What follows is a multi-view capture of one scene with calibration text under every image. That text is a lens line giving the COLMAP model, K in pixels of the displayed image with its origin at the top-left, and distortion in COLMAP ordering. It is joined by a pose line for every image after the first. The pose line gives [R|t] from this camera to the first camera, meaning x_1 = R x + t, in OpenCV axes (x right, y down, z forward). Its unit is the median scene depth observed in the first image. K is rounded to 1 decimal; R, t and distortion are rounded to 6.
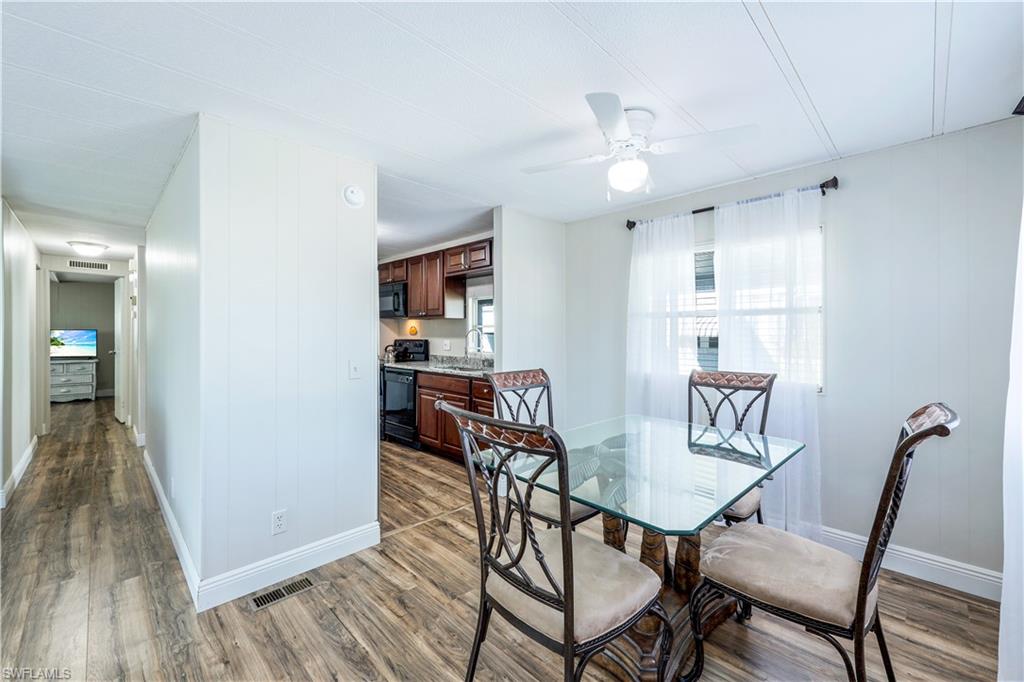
lens RADIAL K [[412.8, 0, 512.7], [0, 412.8, 334.1], [0, 0, 1]] dist [-0.003145, -0.000031]
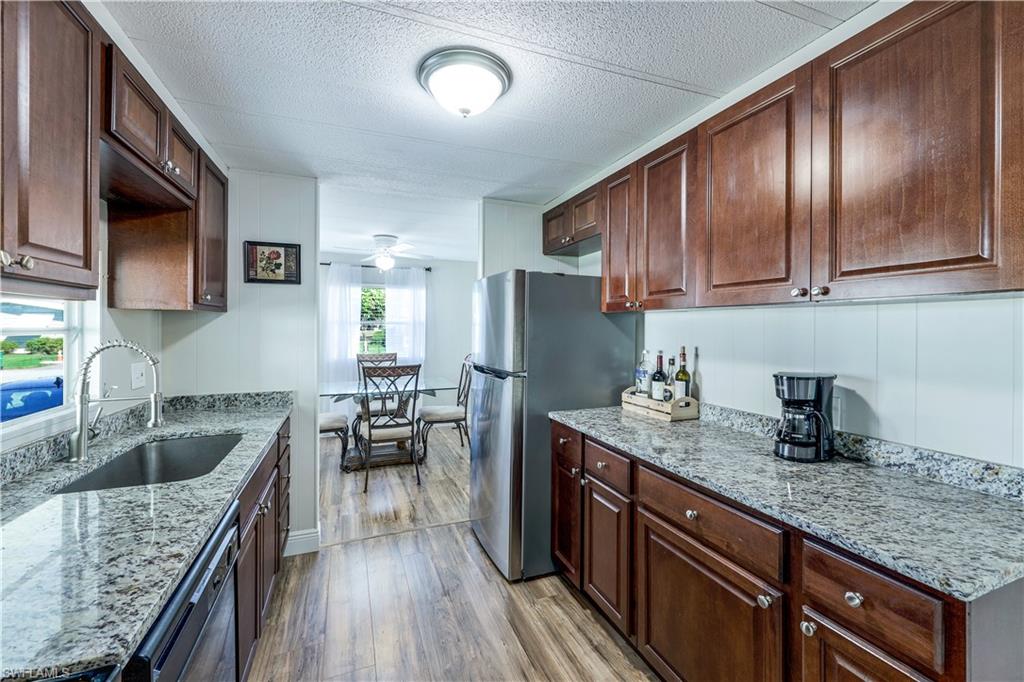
lens RADIAL K [[412.8, 0, 510.2], [0, 412.8, 331.4], [0, 0, 1]] dist [-0.003145, -0.000031]
pose [[-0.918050, -0.006956, 0.396404, -0.525345], [-0.001215, 0.999891, 0.014733, -0.026855], [-0.396464, 0.013044, -0.917958, 1.206786]]
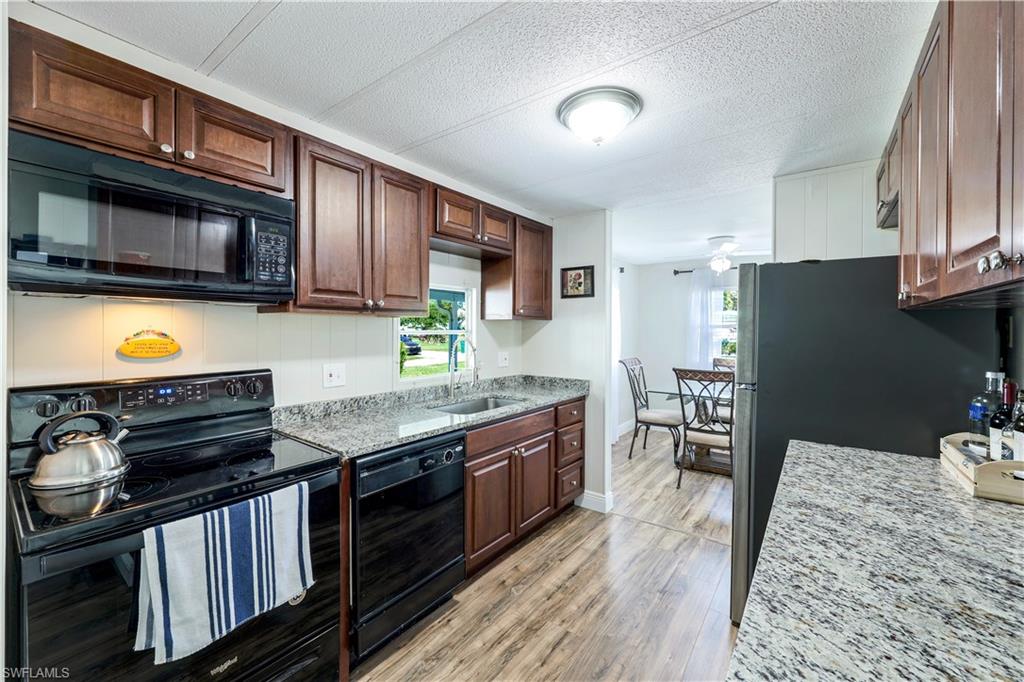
lens RADIAL K [[412.8, 0, 510.5], [0, 412.8, 335.8], [0, 0, 1]] dist [-0.003145, -0.000031]
pose [[-0.139392, -0.016472, 0.990100, -0.728475], [-0.001407, 0.999864, 0.016436, -0.026652], [-0.990236, 0.000898, -0.139396, 1.042504]]
